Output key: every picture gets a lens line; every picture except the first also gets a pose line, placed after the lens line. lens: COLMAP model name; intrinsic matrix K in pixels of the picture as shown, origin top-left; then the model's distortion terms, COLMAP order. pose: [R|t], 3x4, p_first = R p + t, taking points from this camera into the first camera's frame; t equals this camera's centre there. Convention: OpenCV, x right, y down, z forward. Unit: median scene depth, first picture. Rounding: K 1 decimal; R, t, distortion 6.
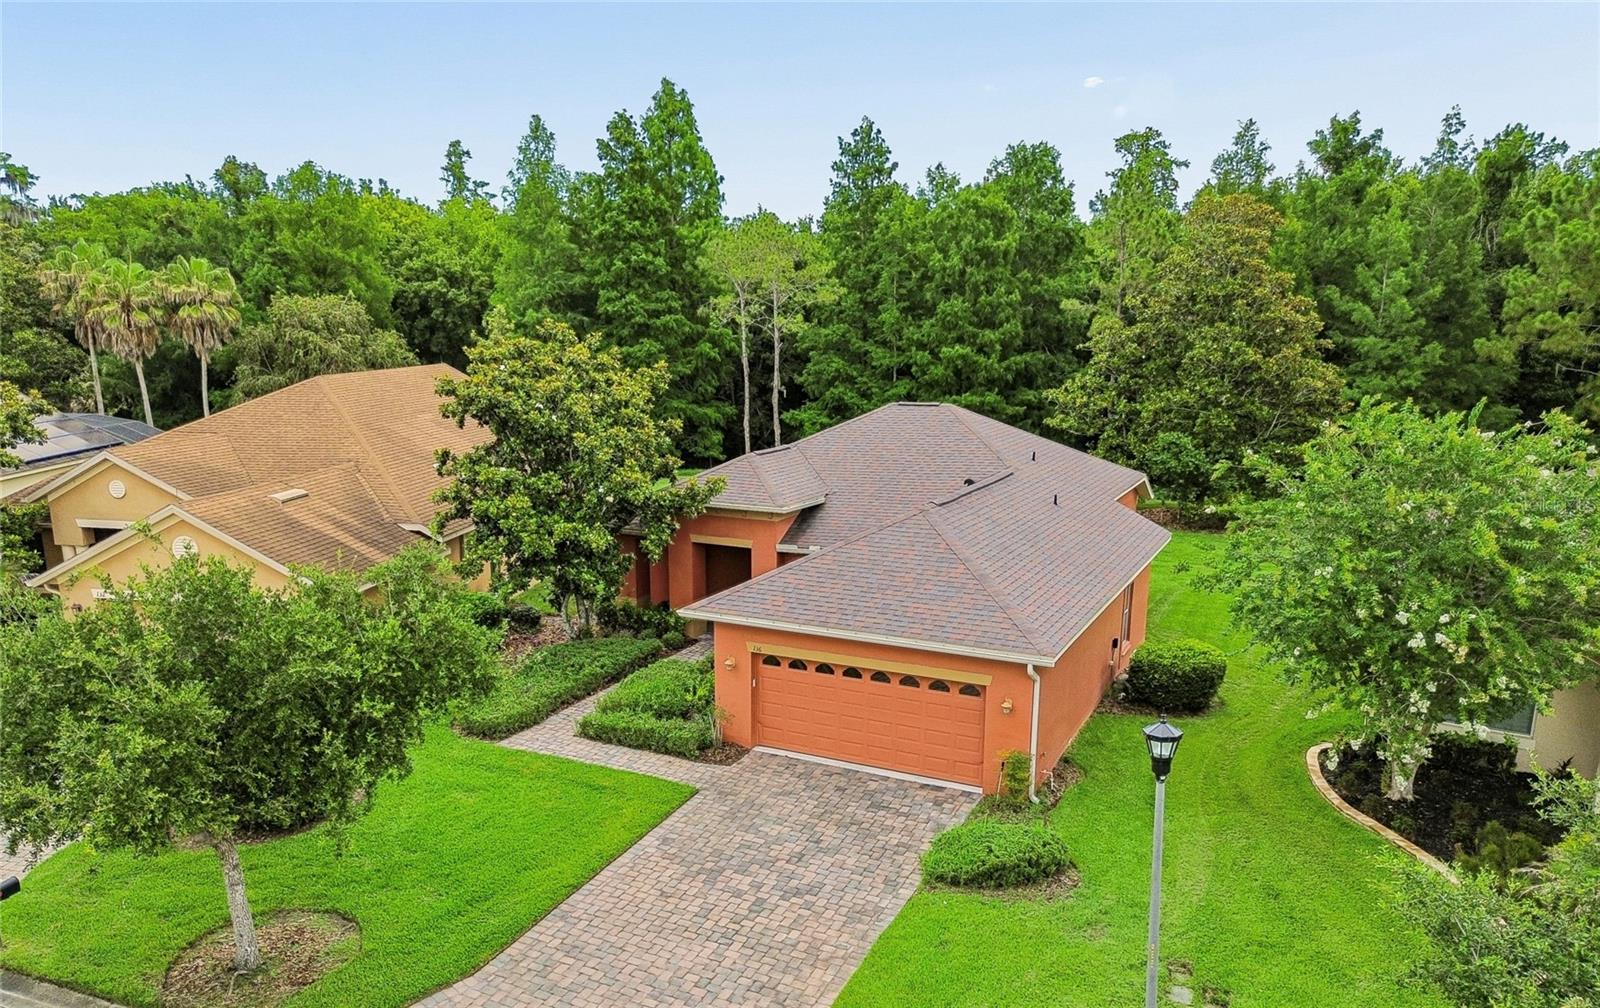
lens RADIAL K [[1174.7, 0, 779.3], [0, 1174.7, 600.3], [0, 0, 1]] dist [0.049021, -0.041048]
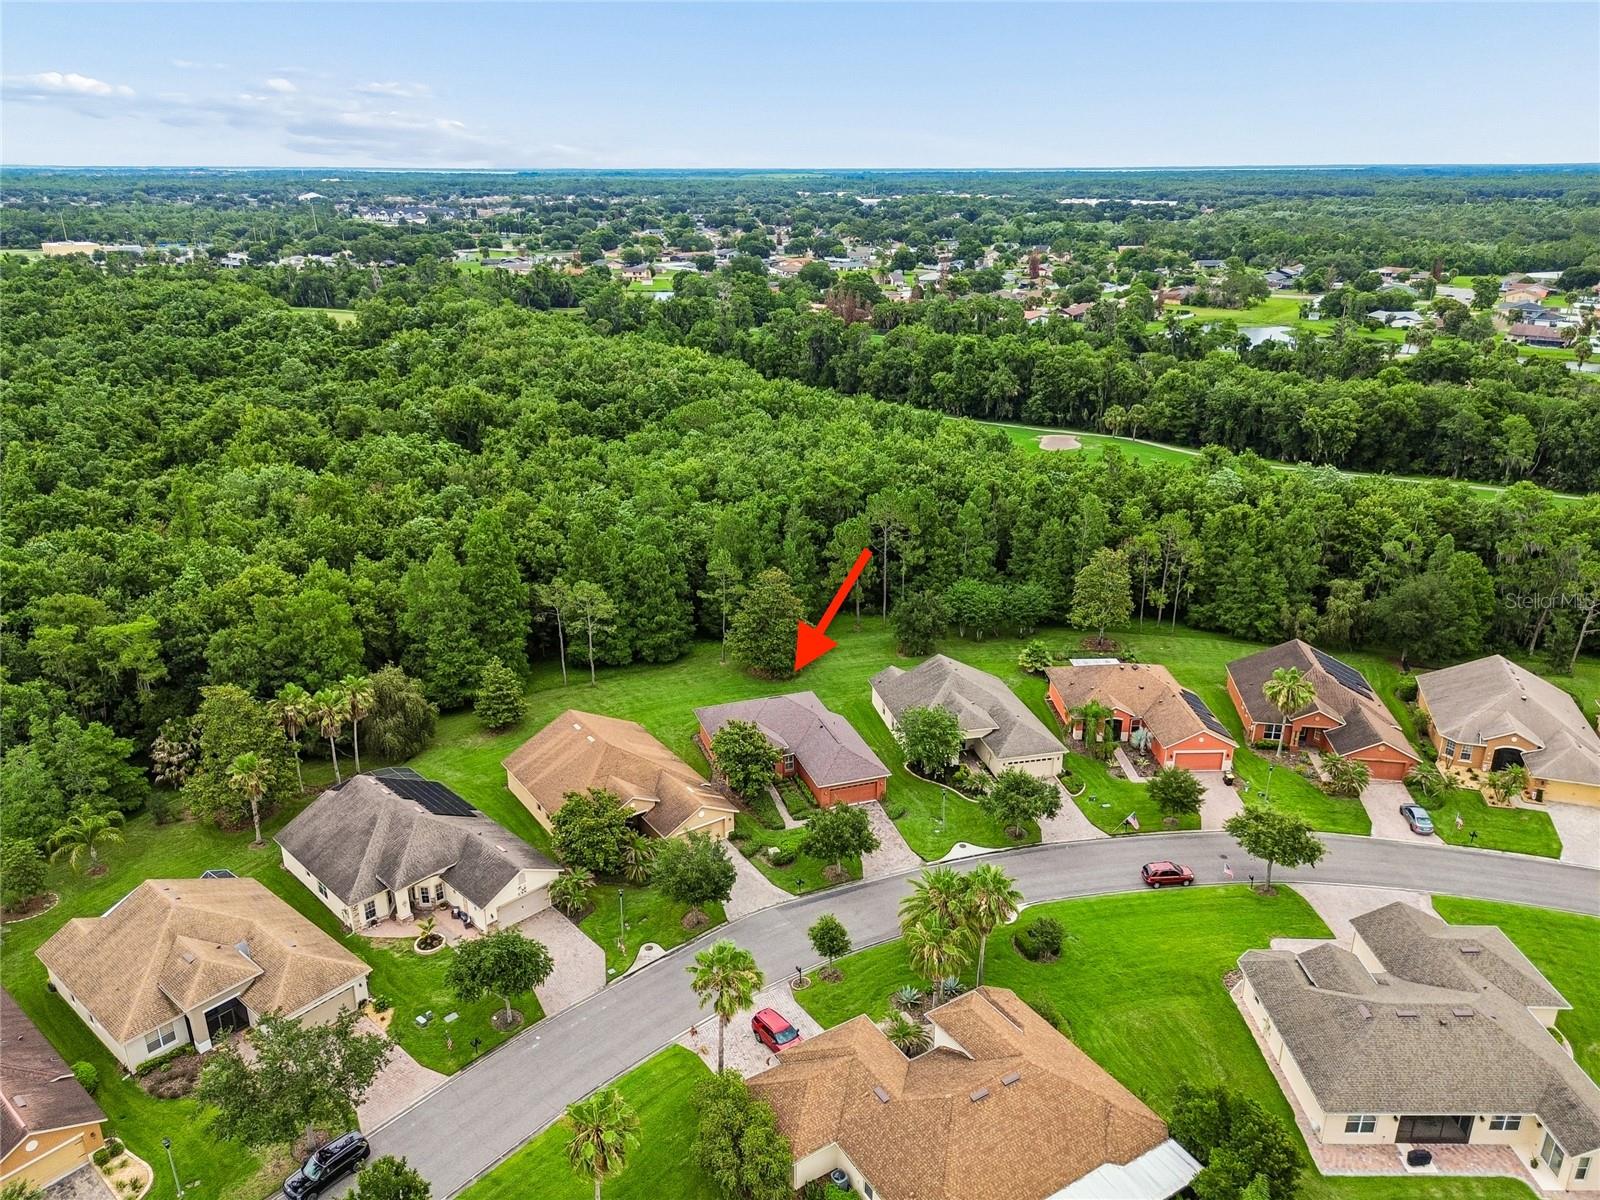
lens RADIAL K [[1133.5, 0, 800.0], [0, 1133.5, 600.0], [0, 0, 1]] dist [0.129244, -0.255299]
pose [[0.704122, -0.252617, 0.663624, -1.194974], [0.172241, 0.967429, 0.185512, -0.633111], [-0.688872, -0.016320, 0.724699, -0.901516]]
